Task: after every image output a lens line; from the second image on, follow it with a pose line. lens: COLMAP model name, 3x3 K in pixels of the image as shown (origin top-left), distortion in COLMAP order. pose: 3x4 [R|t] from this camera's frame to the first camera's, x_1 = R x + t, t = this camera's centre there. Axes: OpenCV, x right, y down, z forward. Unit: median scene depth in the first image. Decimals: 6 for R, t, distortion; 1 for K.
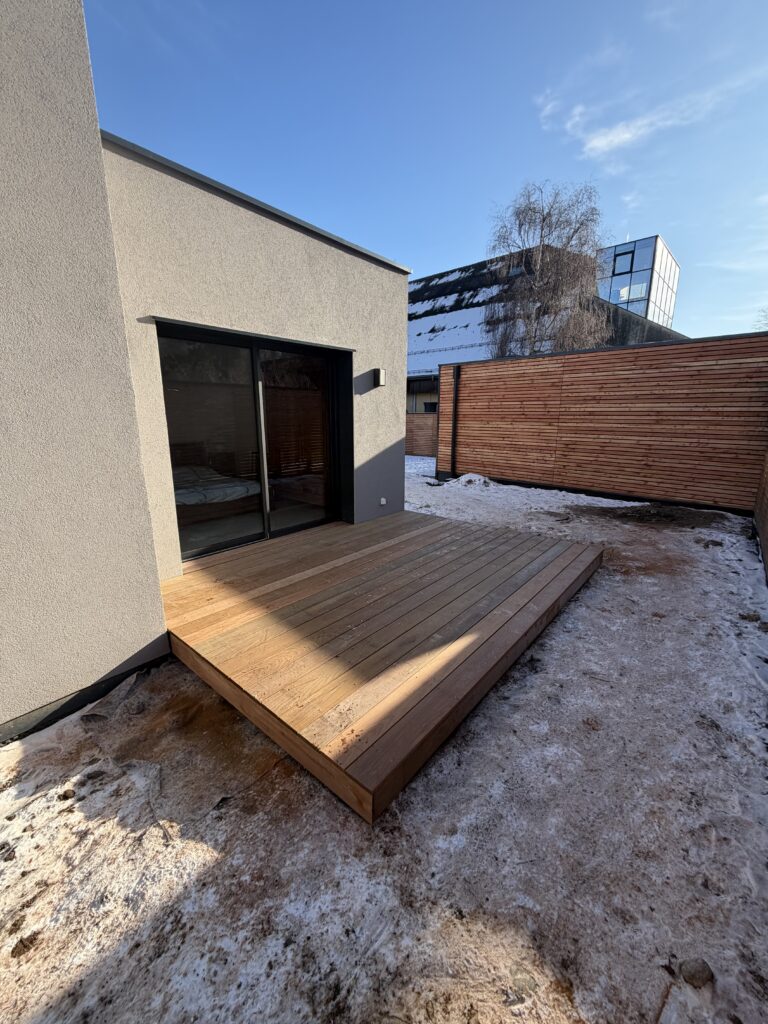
lens RADIAL K [[405.9, 0, 387.8], [0, 405.9, 510.1], [0, 0, 1]] dist [0.001931, 0.000292]
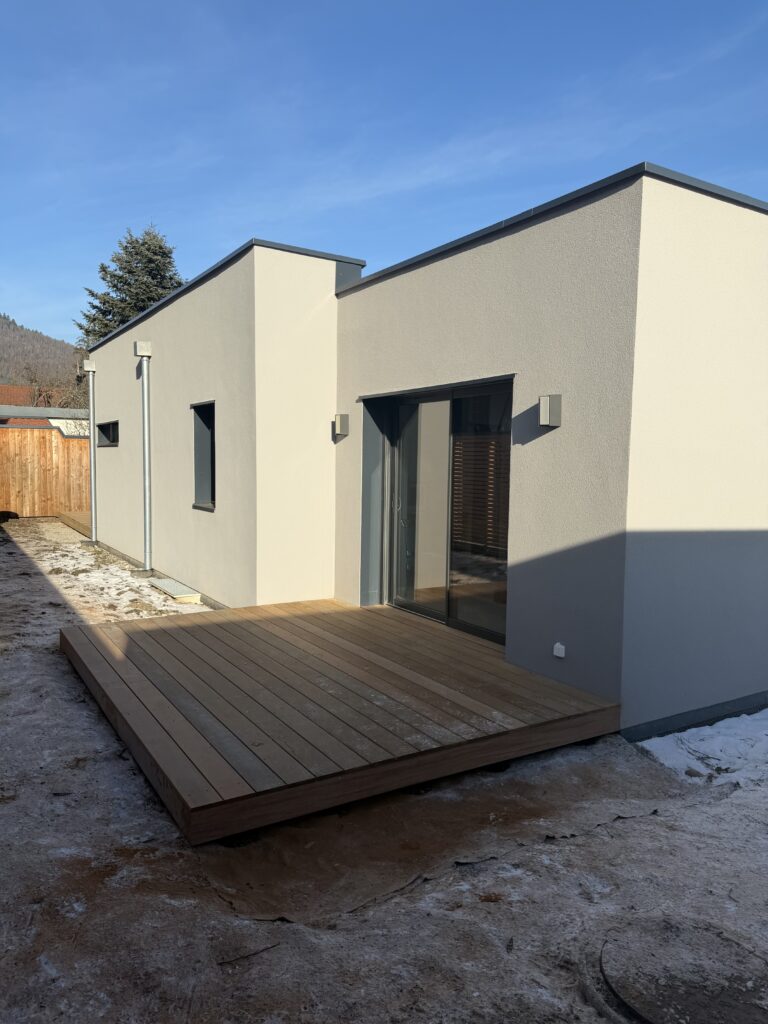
lens RADIAL K [[716.2, 0, 385.6], [0, 716.2, 513.2], [0, 0, 1]] dist [-0.003413, -0.004788]
pose [[-0.313401, 0.062823, -0.947541, 1.200814], [-0.234573, 0.961767, 0.141352, -0.350820], [0.920193, 0.266567, -0.286682, 1.394975]]
